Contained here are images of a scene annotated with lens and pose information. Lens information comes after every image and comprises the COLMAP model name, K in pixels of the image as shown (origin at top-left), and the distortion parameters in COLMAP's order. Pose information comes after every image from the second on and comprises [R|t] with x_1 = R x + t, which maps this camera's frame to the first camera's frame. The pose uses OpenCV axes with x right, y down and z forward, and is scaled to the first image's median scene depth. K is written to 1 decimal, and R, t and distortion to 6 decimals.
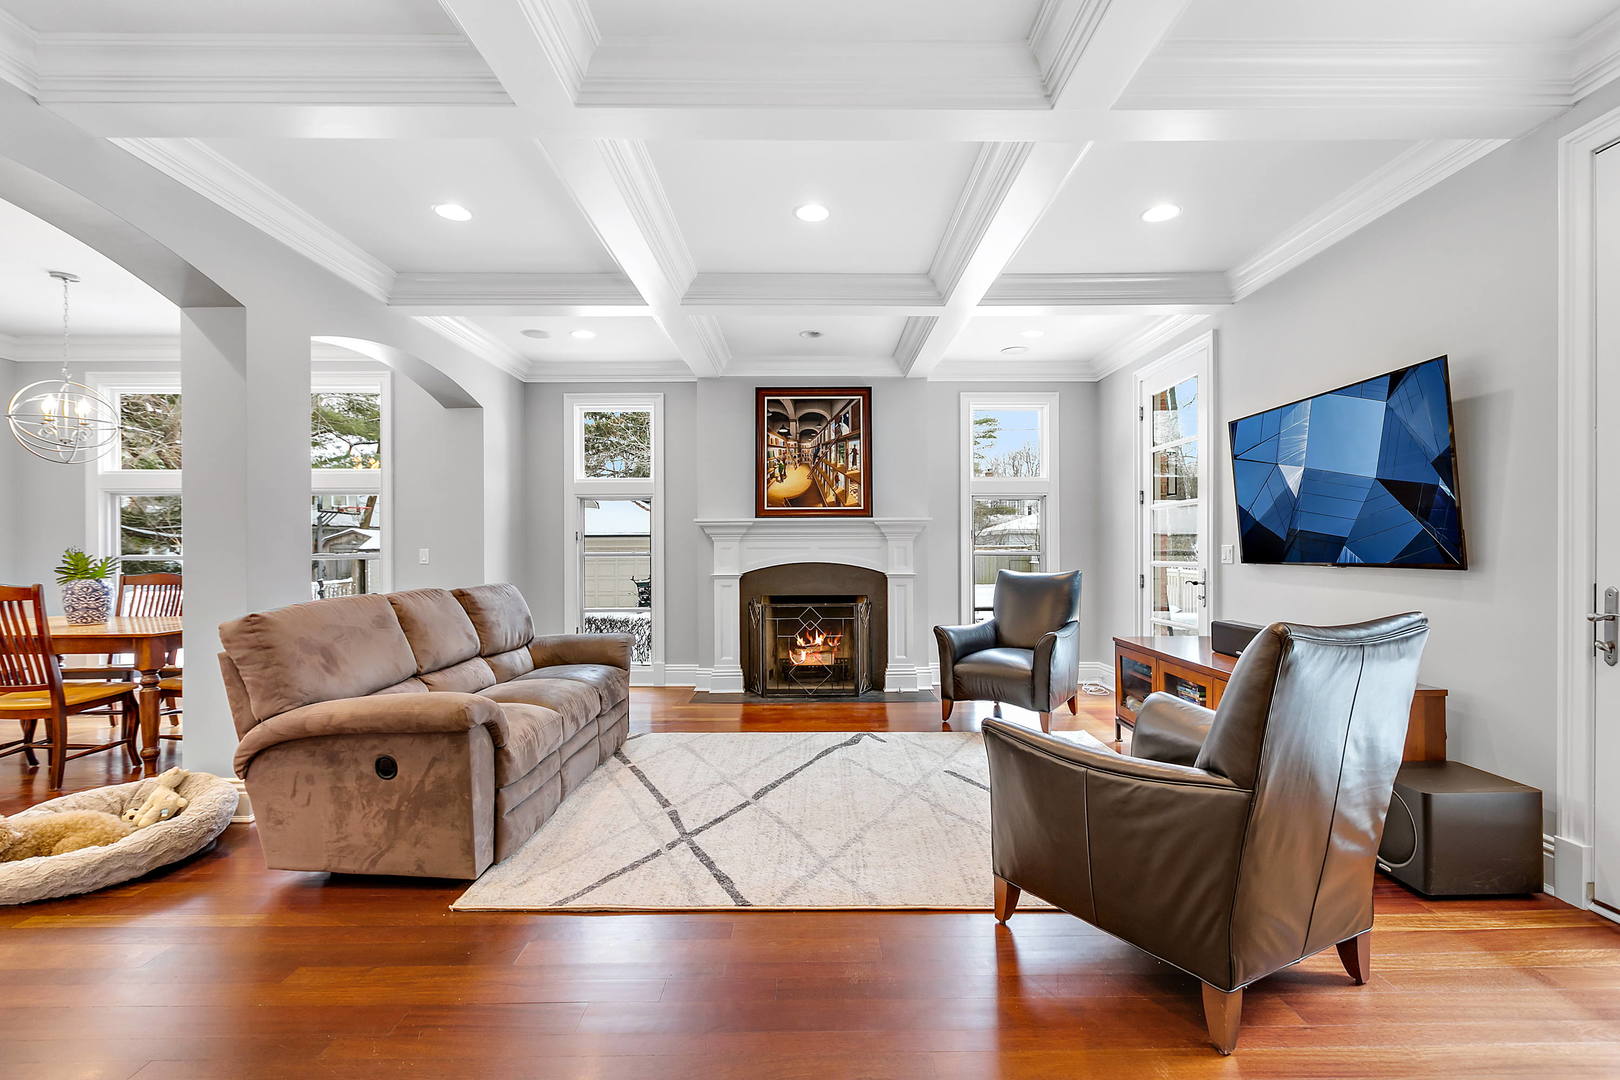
lens RADIAL K [[725.7, 0, 812.1], [0, 725.7, 548.6], [0, 0, 1]] dist [-0.002526, -0.000652]
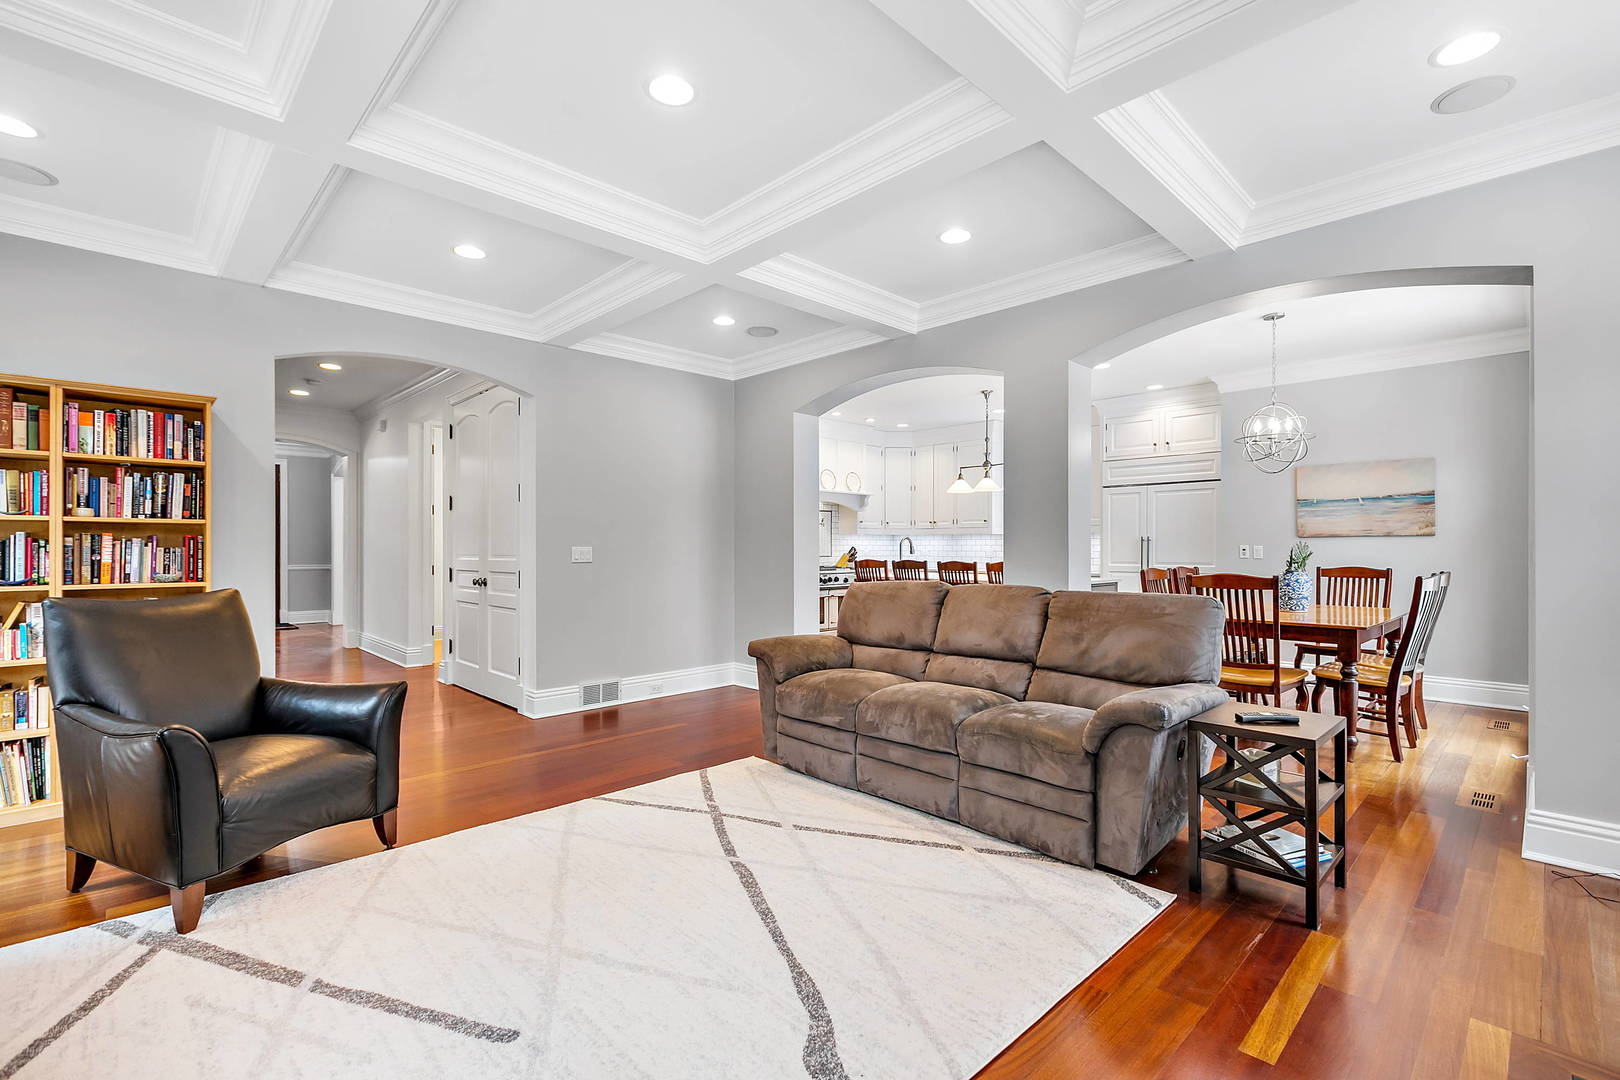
lens RADIAL K [[725.7, 0, 810.5], [0, 725.7, 545.3], [0, 0, 1]] dist [-0.002526, -0.000652]
pose [[-0.721397, -0.000179, -0.692521, 0.407142], [0.001982, 0.999995, -0.002324, 0.001320], [0.692518, -0.003049, -0.721394, 1.619918]]
